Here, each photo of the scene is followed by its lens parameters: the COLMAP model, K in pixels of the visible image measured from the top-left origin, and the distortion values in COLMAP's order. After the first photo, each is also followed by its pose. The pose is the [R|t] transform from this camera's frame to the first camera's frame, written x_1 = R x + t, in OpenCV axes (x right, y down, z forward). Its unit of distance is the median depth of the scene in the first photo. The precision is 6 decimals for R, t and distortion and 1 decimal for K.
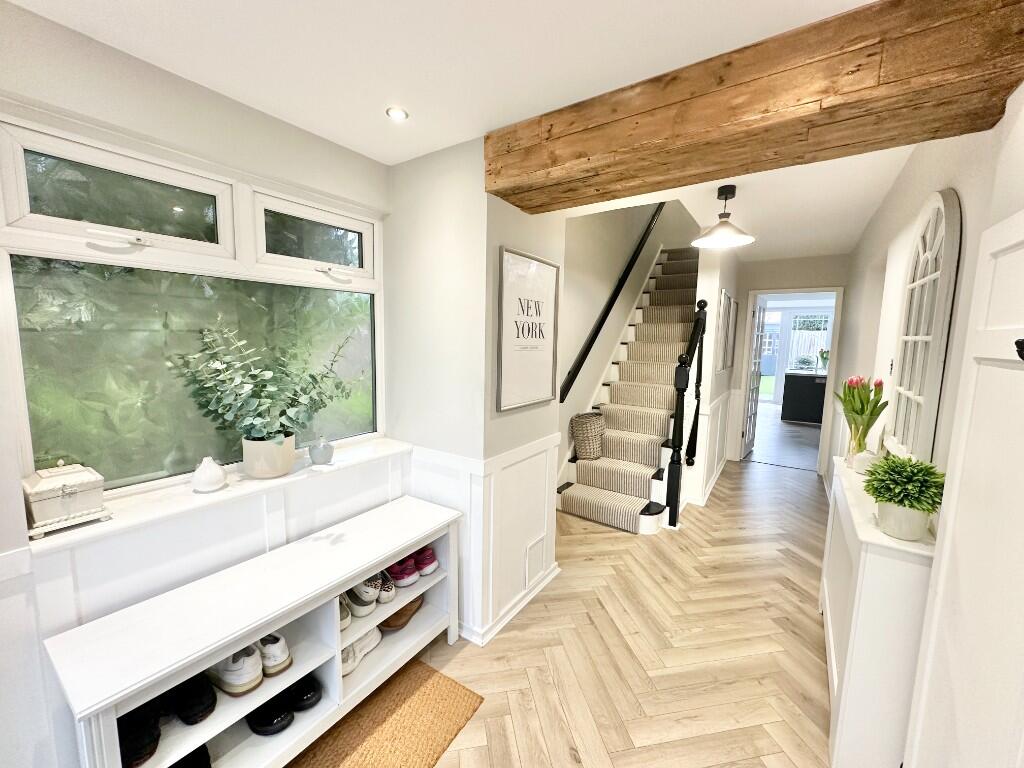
lens RADIAL K [[407.2, 0, 512.5], [0, 407.2, 384.3], [0, 0, 1]] dist [-0.001103, 0.000398]
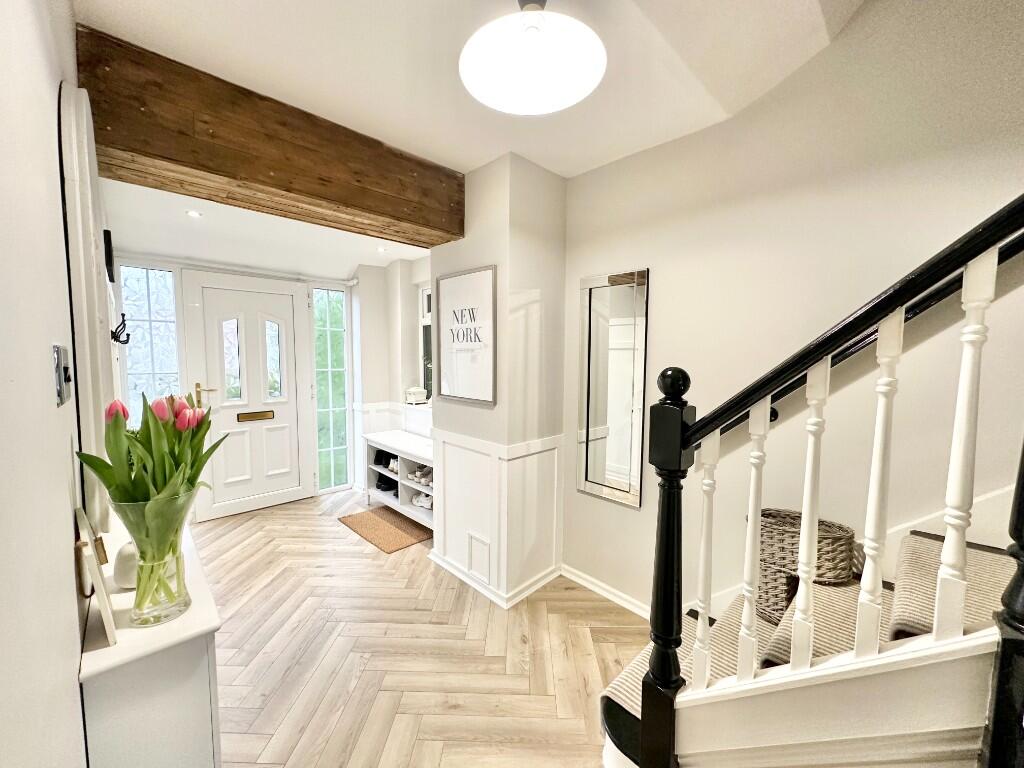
lens RADIAL K [[407.2, 0, 512.5], [0, 407.2, 384.3], [0, 0, 1]] dist [-0.001103, 0.000398]
pose [[-0.207187, 0.055376, -0.976733, 1.132901], [-0.124370, 0.988805, 0.082442, -0.106157], [0.970364, 0.138557, -0.197980, 1.361149]]
